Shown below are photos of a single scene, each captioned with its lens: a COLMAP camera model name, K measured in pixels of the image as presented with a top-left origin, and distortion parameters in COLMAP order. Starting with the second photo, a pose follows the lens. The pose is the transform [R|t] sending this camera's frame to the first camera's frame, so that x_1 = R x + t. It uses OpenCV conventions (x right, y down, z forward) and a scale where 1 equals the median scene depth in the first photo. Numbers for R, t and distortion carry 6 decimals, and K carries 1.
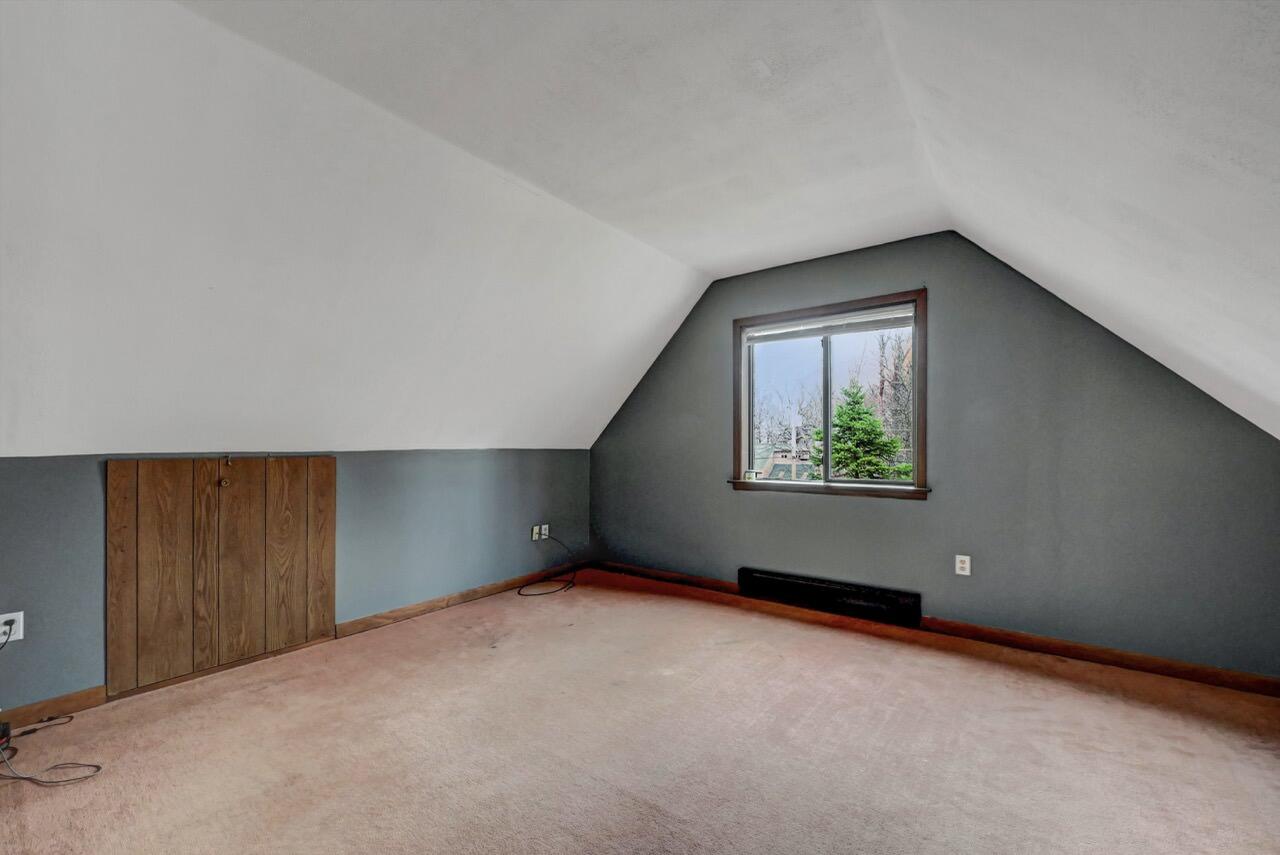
lens RADIAL K [[515.0, 0, 640.5], [0, 515.0, 446.1], [0, 0, 1]] dist [-0.000515, 0.000167]
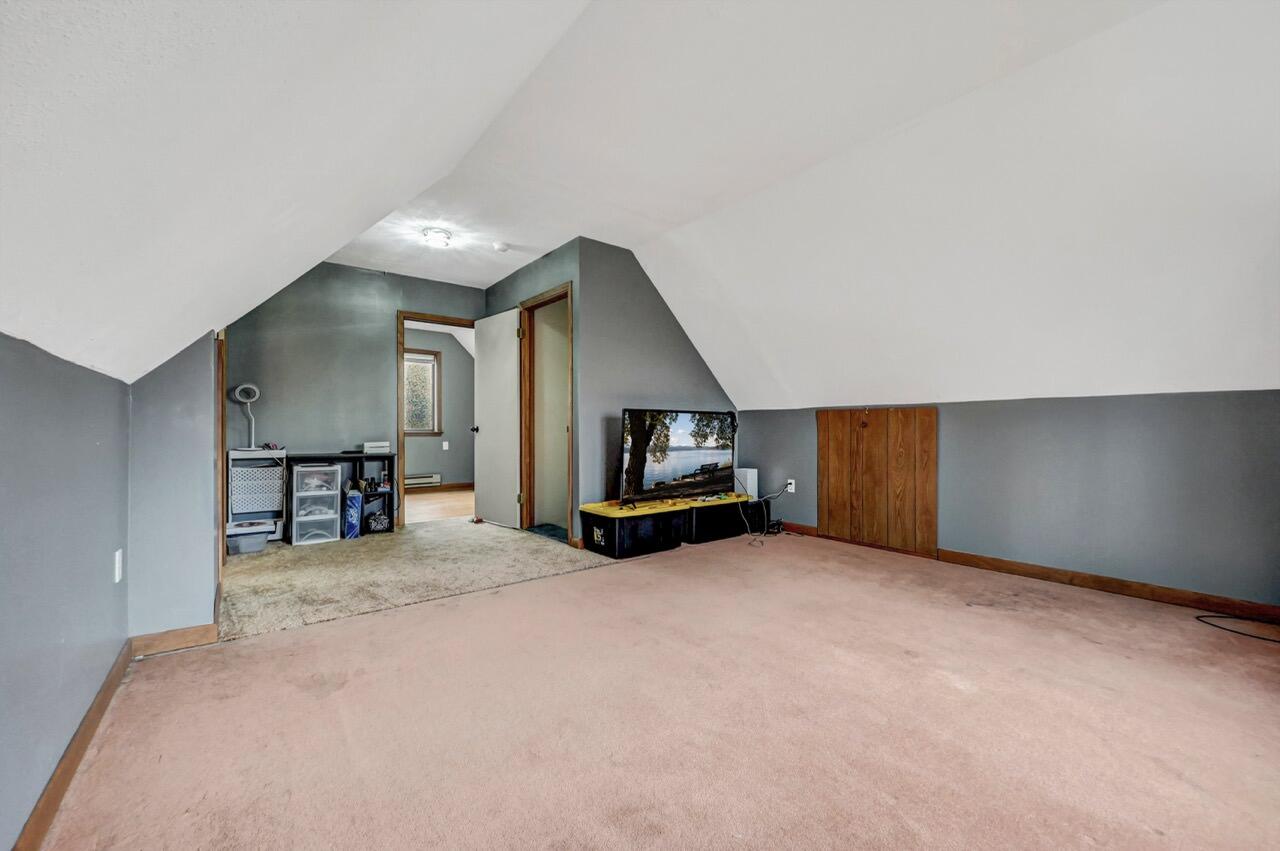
lens RADIAL K [[513.7, 0, 640.0], [0, 513.7, 425.5], [0, 0, 1]] dist [-0.000010, 0.000074]
pose [[-0.261872, -0.004703, -0.965091, 0.732617], [0.001142, 0.999986, -0.005183, 0.068639], [0.965102, -0.002459, -0.261863, 0.646101]]
